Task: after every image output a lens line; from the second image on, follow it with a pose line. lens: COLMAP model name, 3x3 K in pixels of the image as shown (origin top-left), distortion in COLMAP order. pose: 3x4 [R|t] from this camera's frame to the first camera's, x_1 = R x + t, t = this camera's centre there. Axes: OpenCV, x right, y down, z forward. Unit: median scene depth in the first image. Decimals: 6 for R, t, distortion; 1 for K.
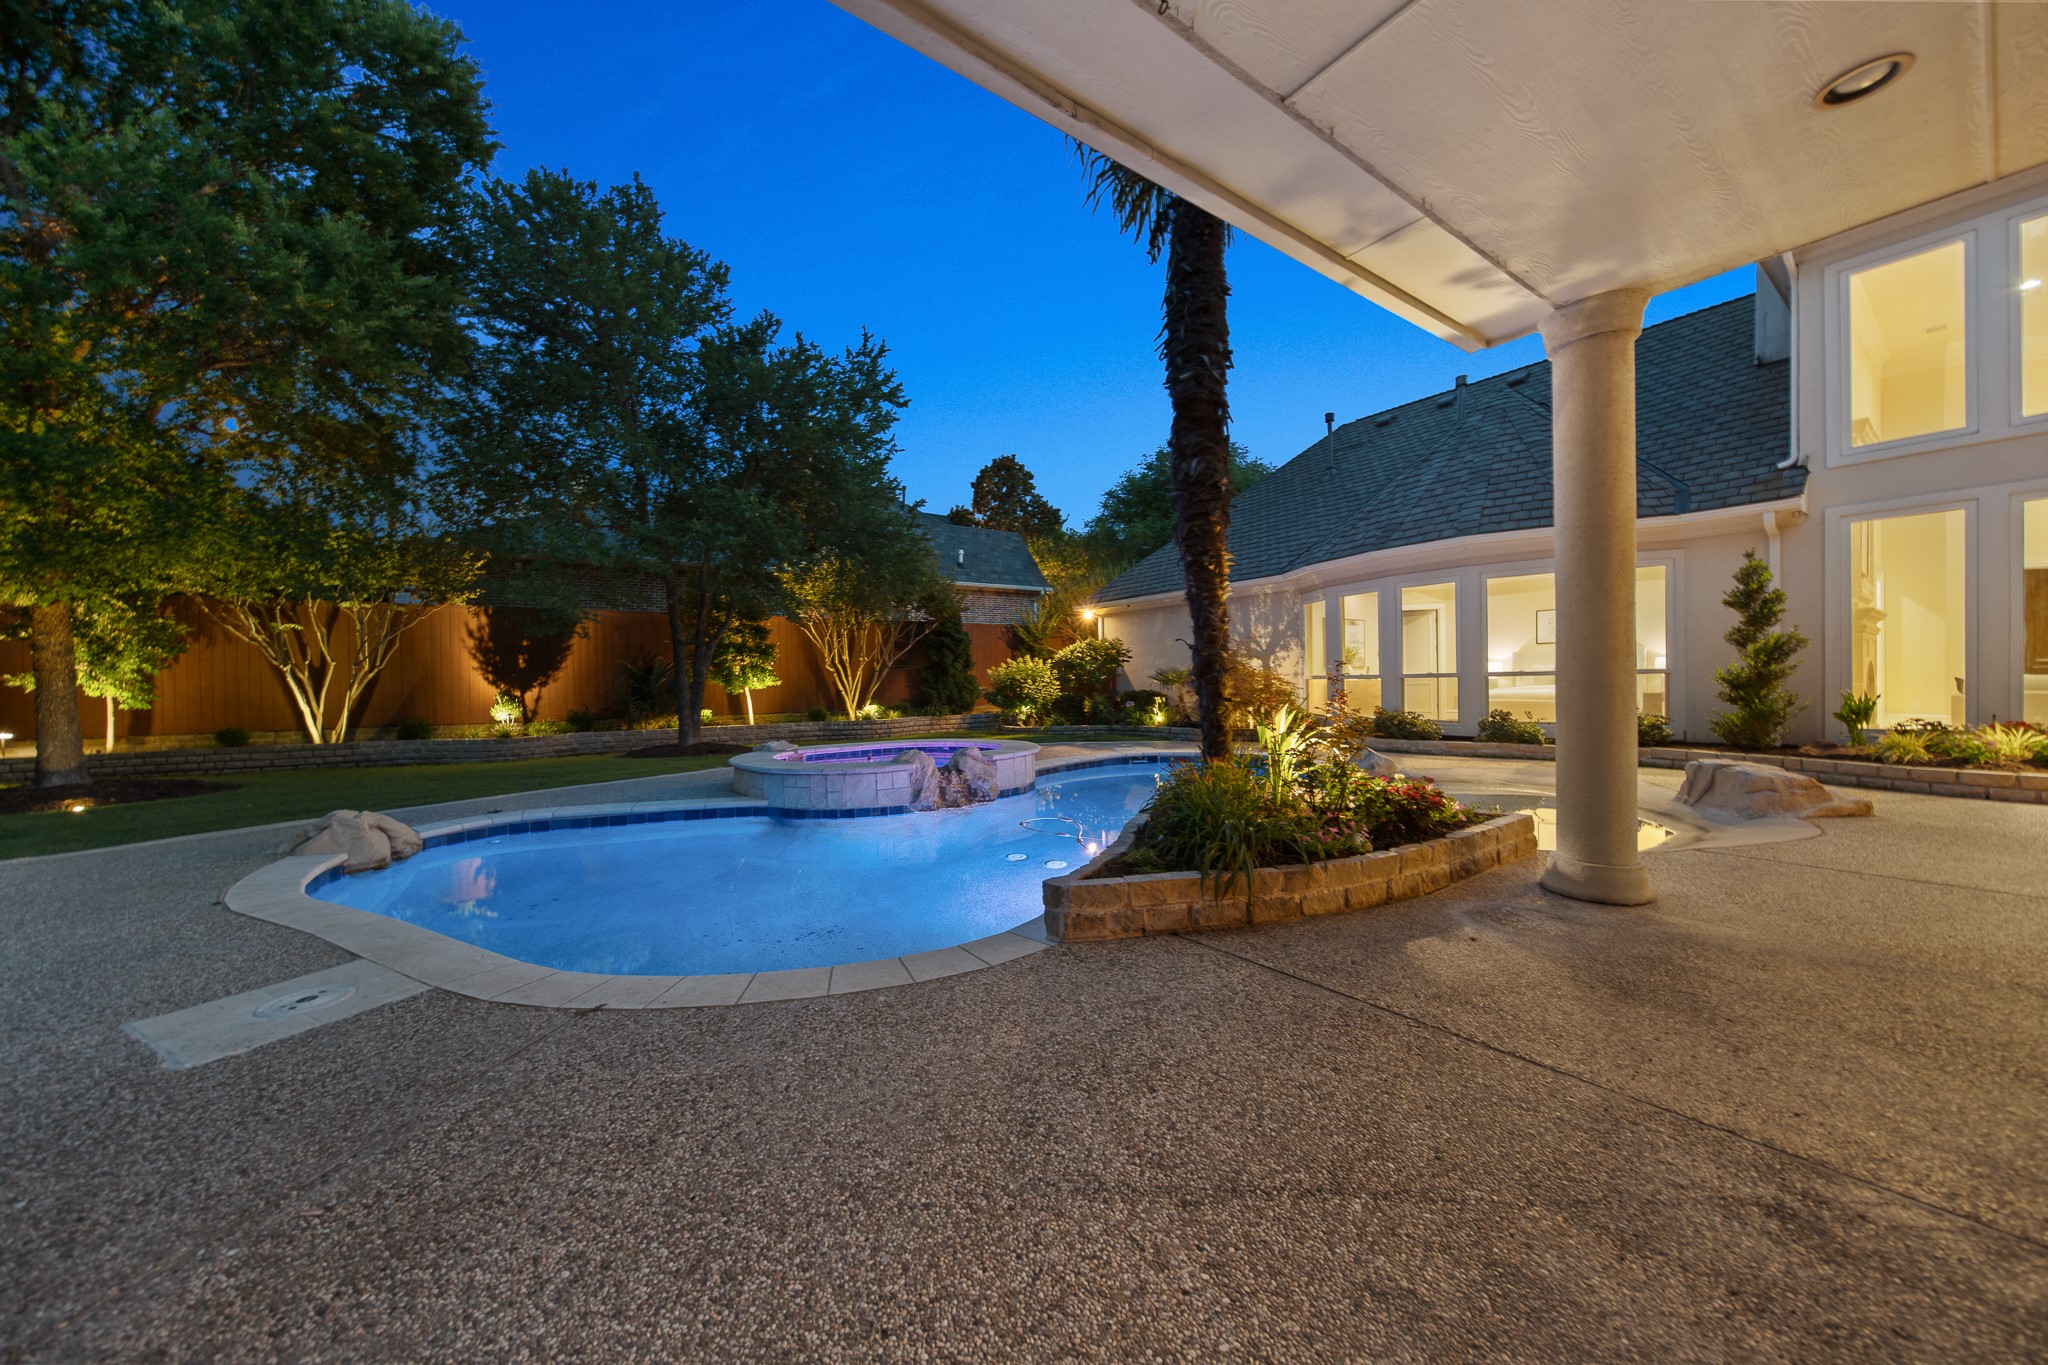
lens RADIAL K [[718.8, 0, 1026.4], [0, 718.8, 687.9], [0, 0, 1]] dist [-0.002185, -0.000486]
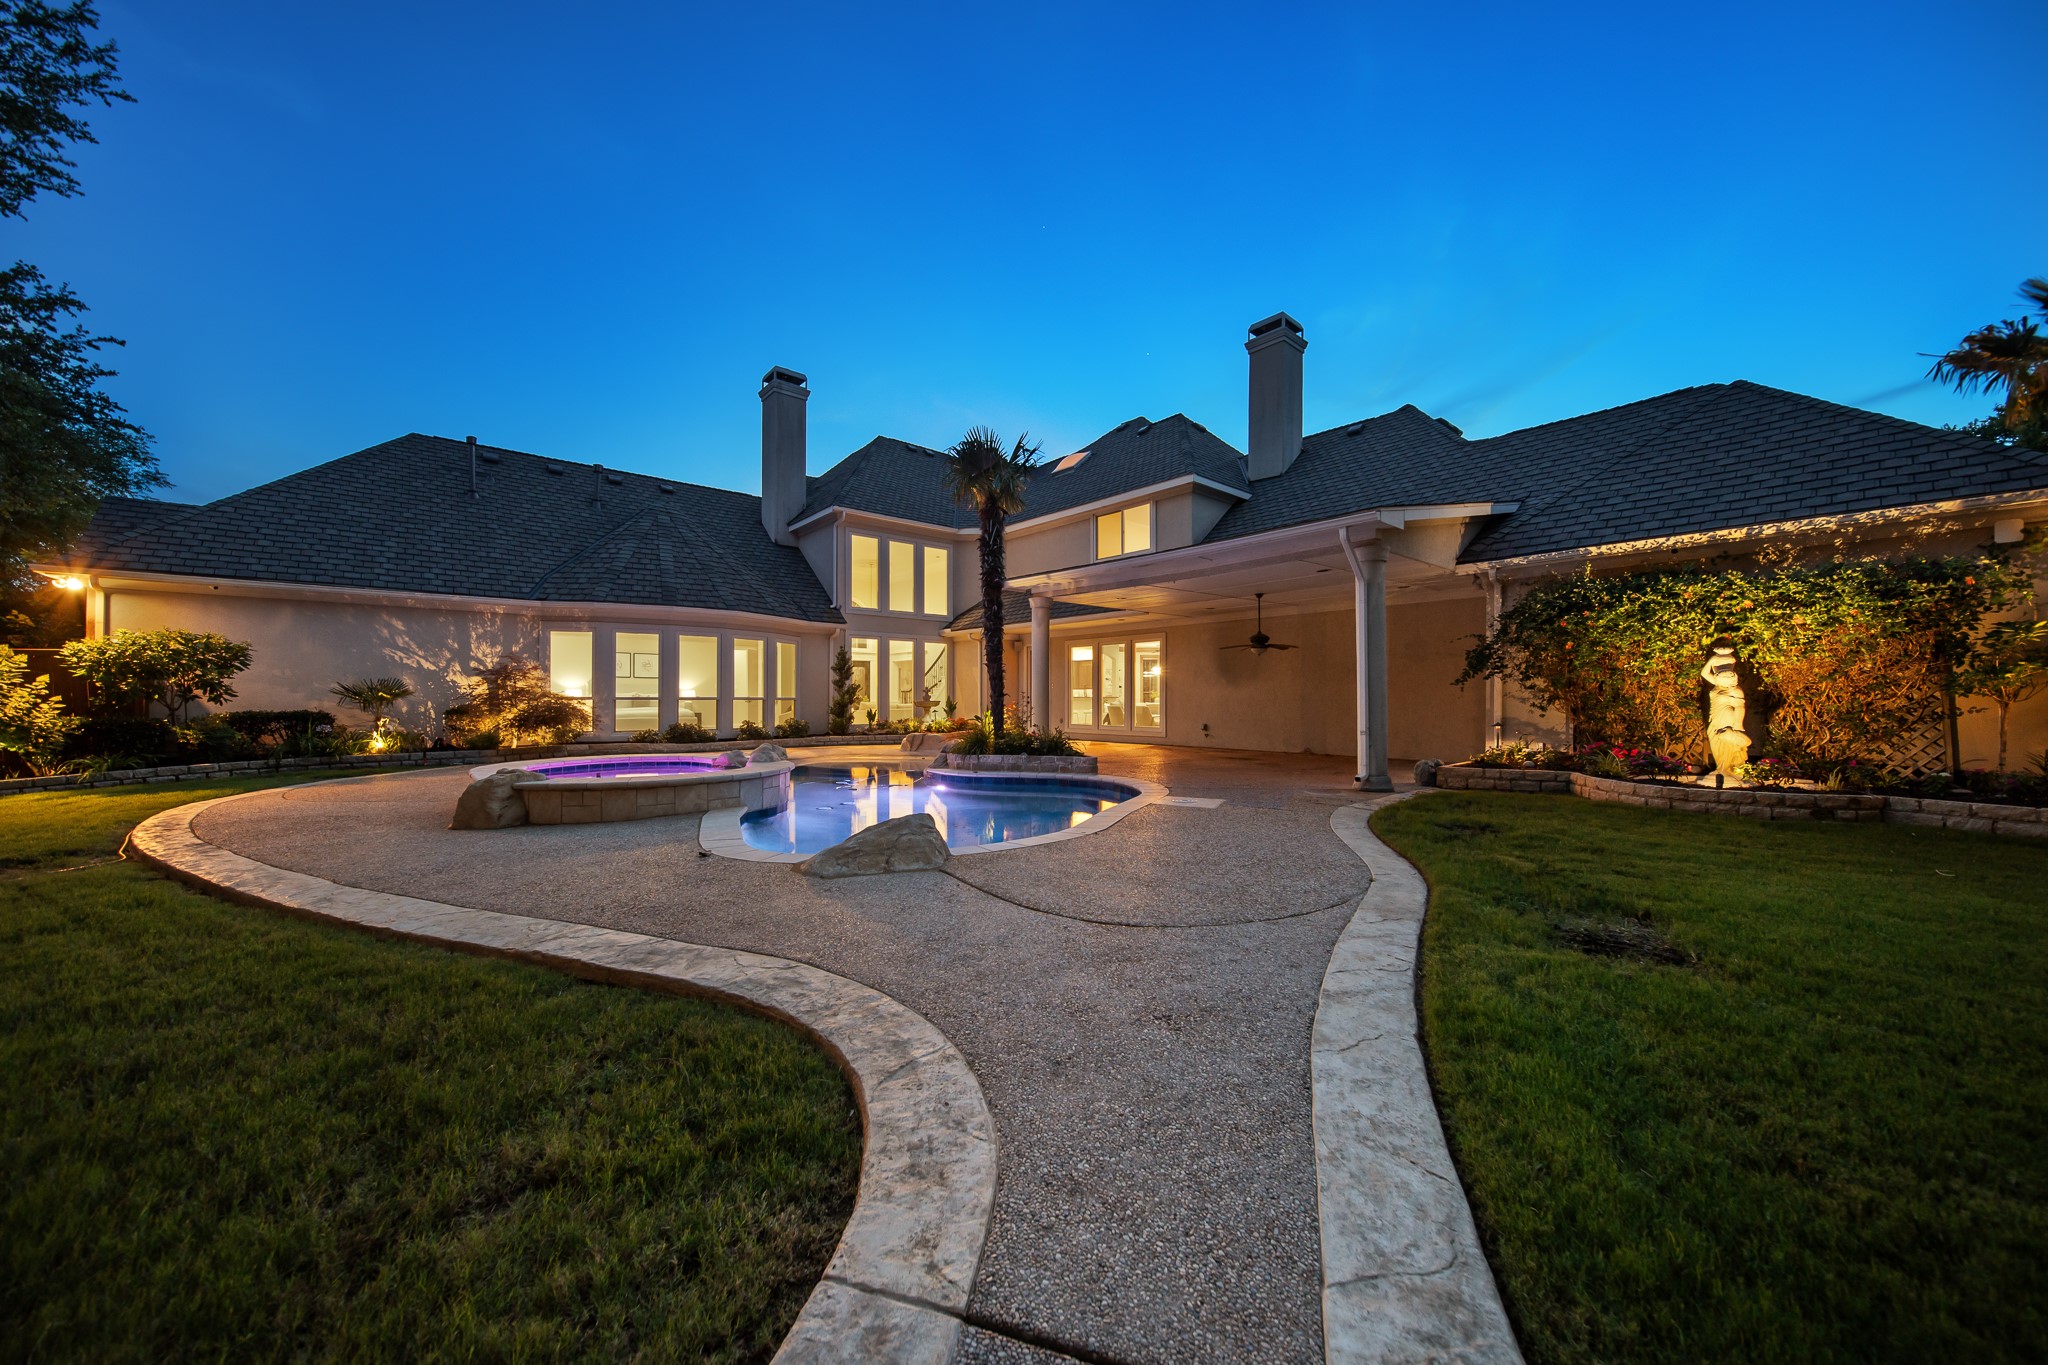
lens RADIAL K [[718.8, 0, 1014.7], [0, 718.8, 695.2], [0, 0, 1]] dist [-0.002185, -0.000486]
pose [[-0.069522, 0.024253, 0.997286, -0.859879], [0.005199, 0.999700, -0.023949, 0.012565], [-0.997567, 0.003520, -0.069627, 0.425143]]
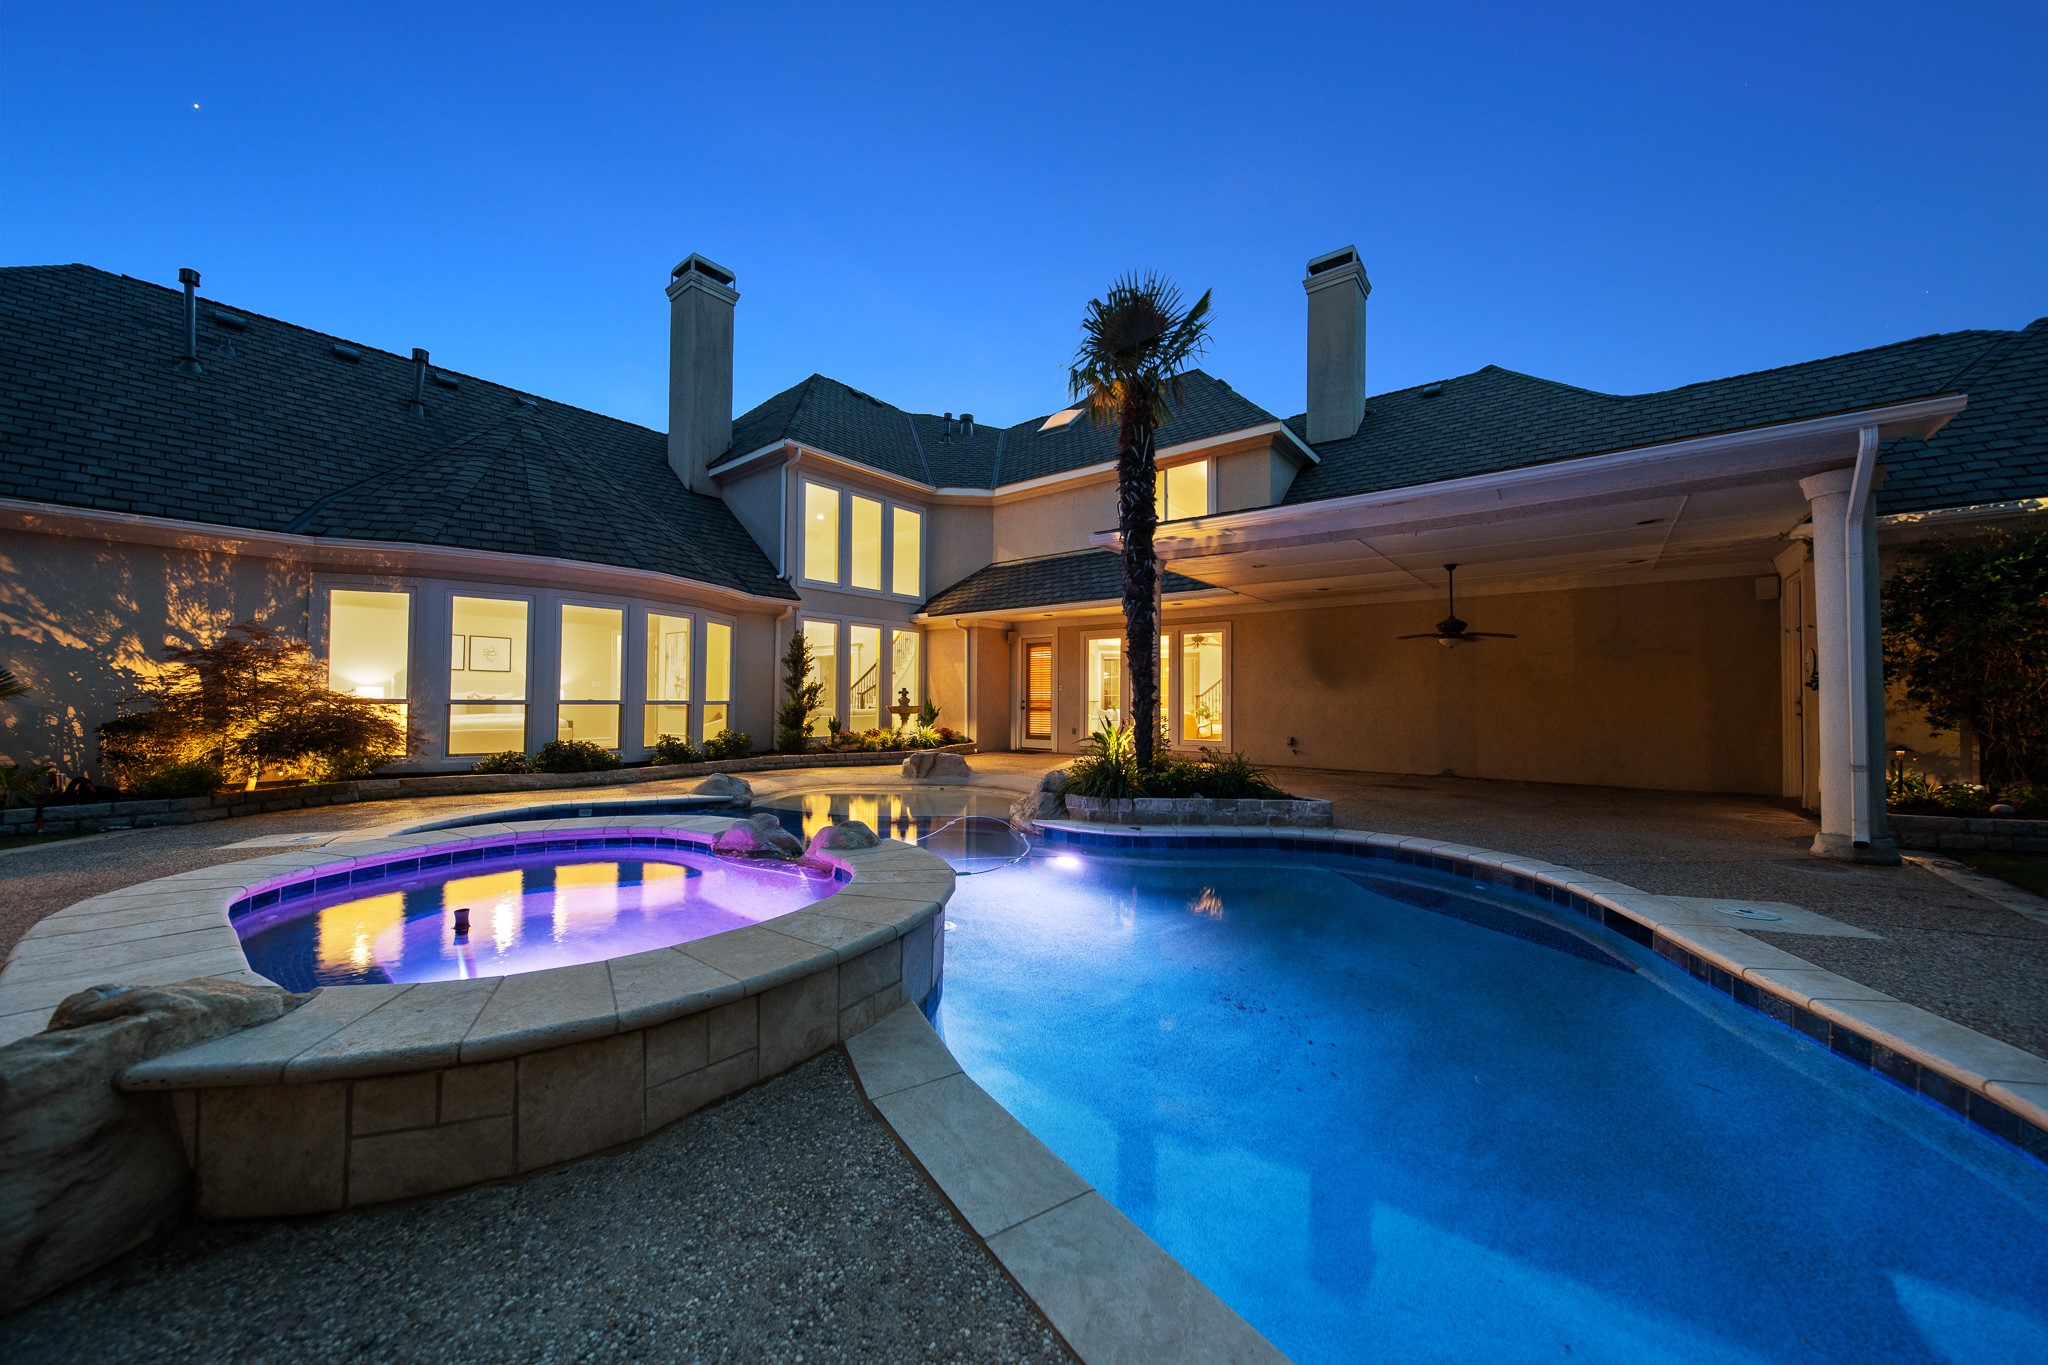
lens RADIAL K [[718.8, 0, 1018.9], [0, 718.8, 683.2], [0, 0, 1]] dist [-0.002185, -0.000486]
pose [[-0.256057, 0.042106, 0.965744, -0.462241], [0.003784, 0.999087, -0.042556, -0.000474], [-0.966654, -0.007243, -0.255982, 0.640665]]
